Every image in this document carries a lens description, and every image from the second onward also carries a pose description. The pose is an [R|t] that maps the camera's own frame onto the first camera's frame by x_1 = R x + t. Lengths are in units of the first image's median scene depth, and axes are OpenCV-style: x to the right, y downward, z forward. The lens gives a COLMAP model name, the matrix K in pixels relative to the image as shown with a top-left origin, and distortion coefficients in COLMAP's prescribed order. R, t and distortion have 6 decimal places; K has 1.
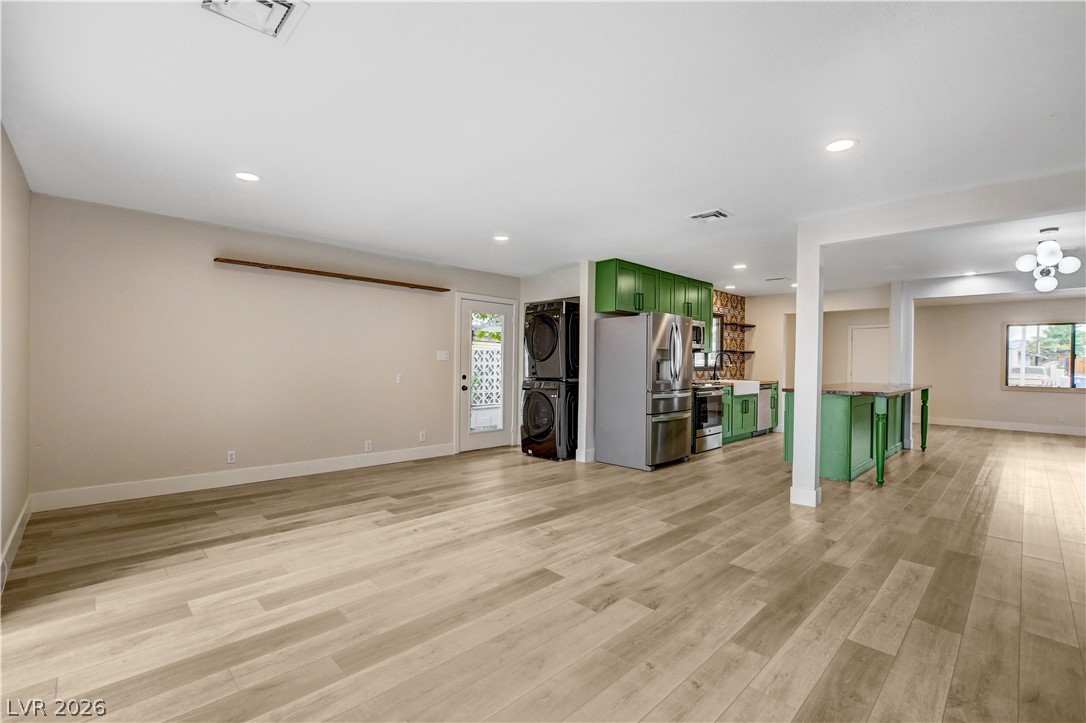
lens RADIAL K [[486.3, 0, 538.2], [0, 486.3, 360.0], [0, 0, 1]] dist [-0.019968, 0.001817]
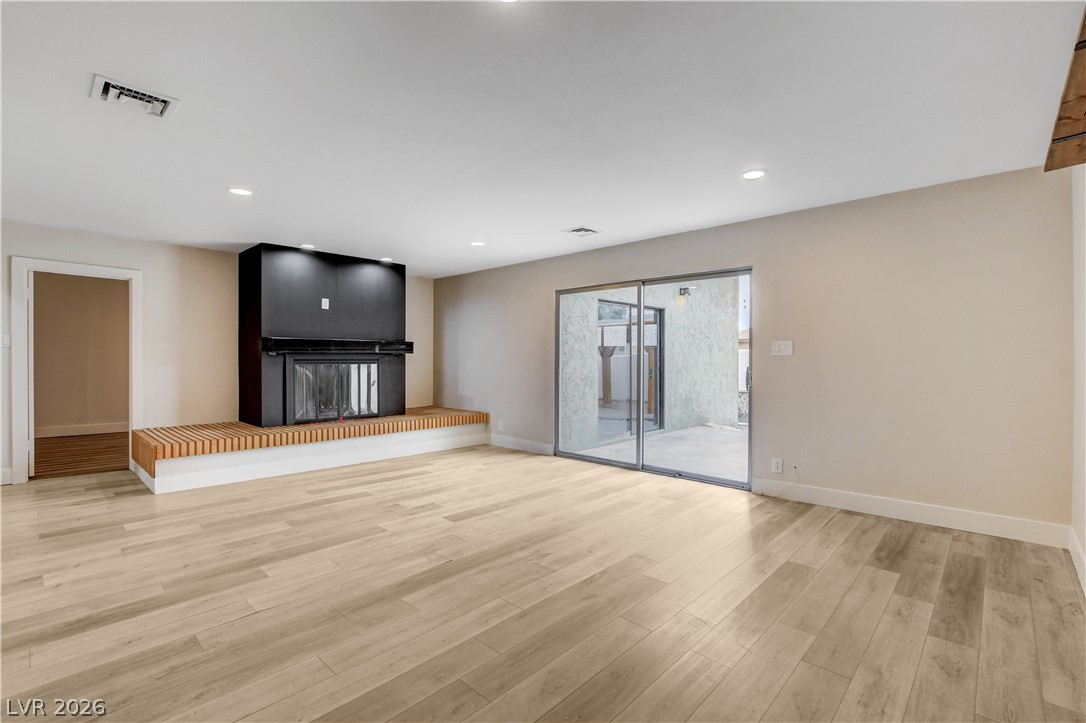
lens RADIAL K [[486.3, 0, 538.2], [0, 486.3, 360.0], [0, 0, 1]] dist [-0.019968, 0.001817]
pose [[-0.999298, -0.015175, -0.034266, -0.132446], [-0.015254, 0.999882, 0.002050, 0.008153], [0.034231, 0.002571, -0.999411, 1.967506]]
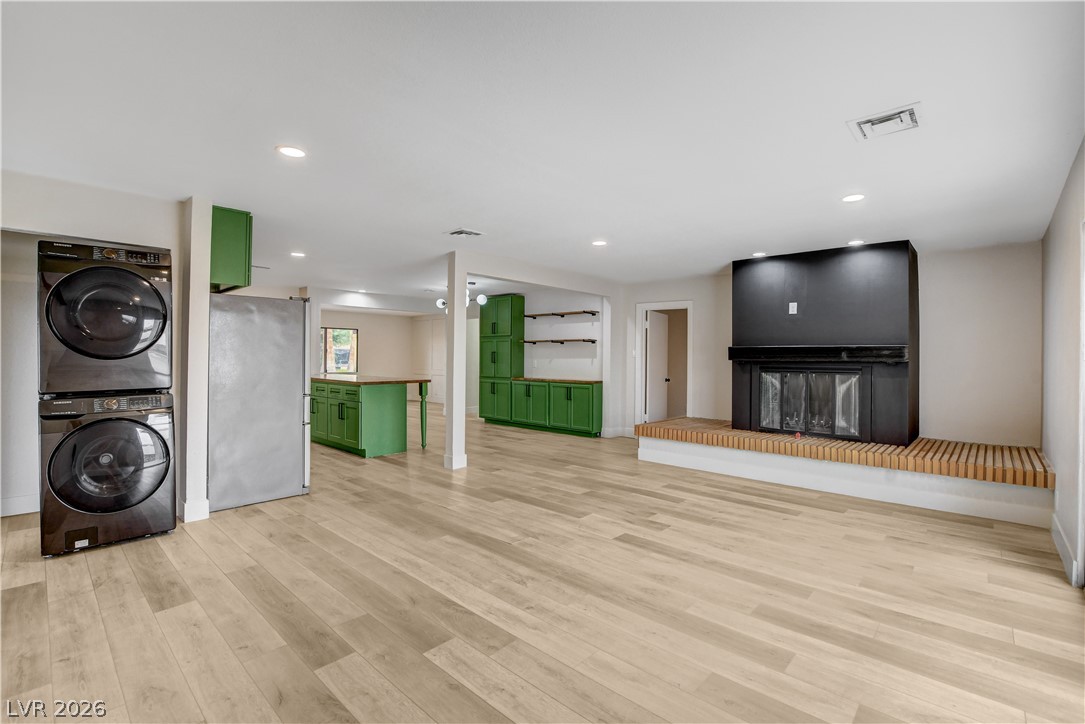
lens RADIAL K [[479.4, 0, 562.3], [0, 479.4, 358.5], [0, 0, 1]] dist [-0.027082, -0.000210]
pose [[-0.079765, -0.008171, 0.996780, -0.986822], [-0.012577, 0.999895, 0.007190, -0.012547], [-0.996734, -0.011963, -0.079859, 1.067889]]
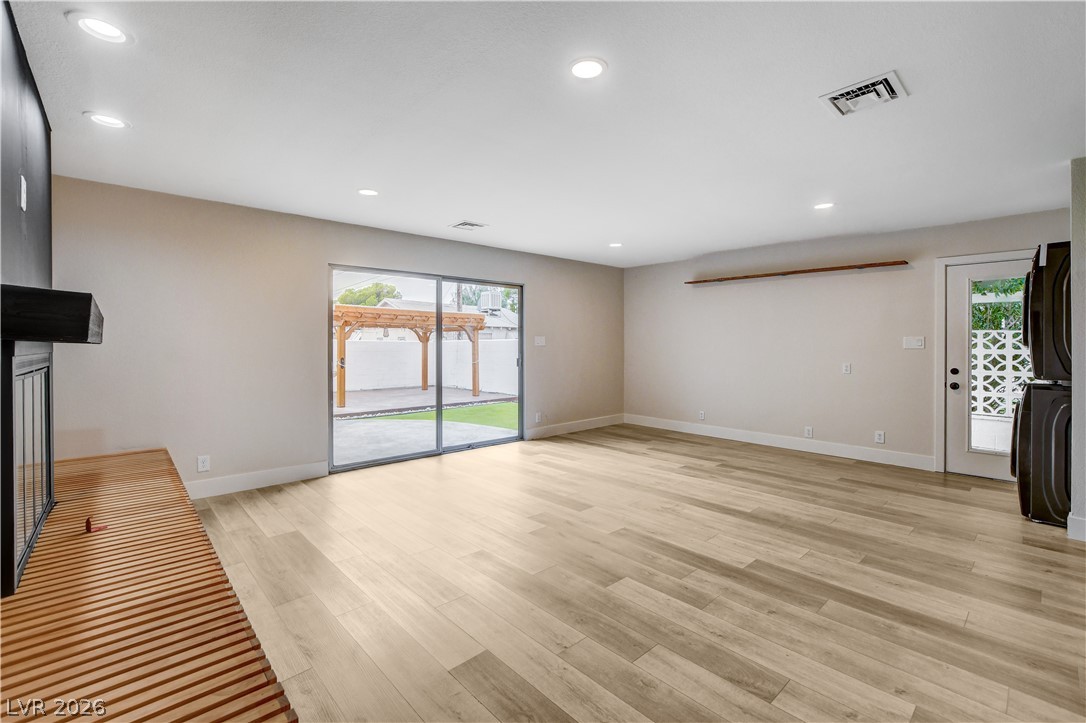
lens RADIAL K [[481.2, 0, 545.0], [0, 481.2, 345.9], [0, 0, 1]] dist [0.002211, -0.009945]
pose [[-0.032219, -0.011607, -0.999413, 1.154945], [0.000425, 0.999932, -0.011627, 0.011074], [0.999481, -0.000800, -0.032212, 0.798458]]
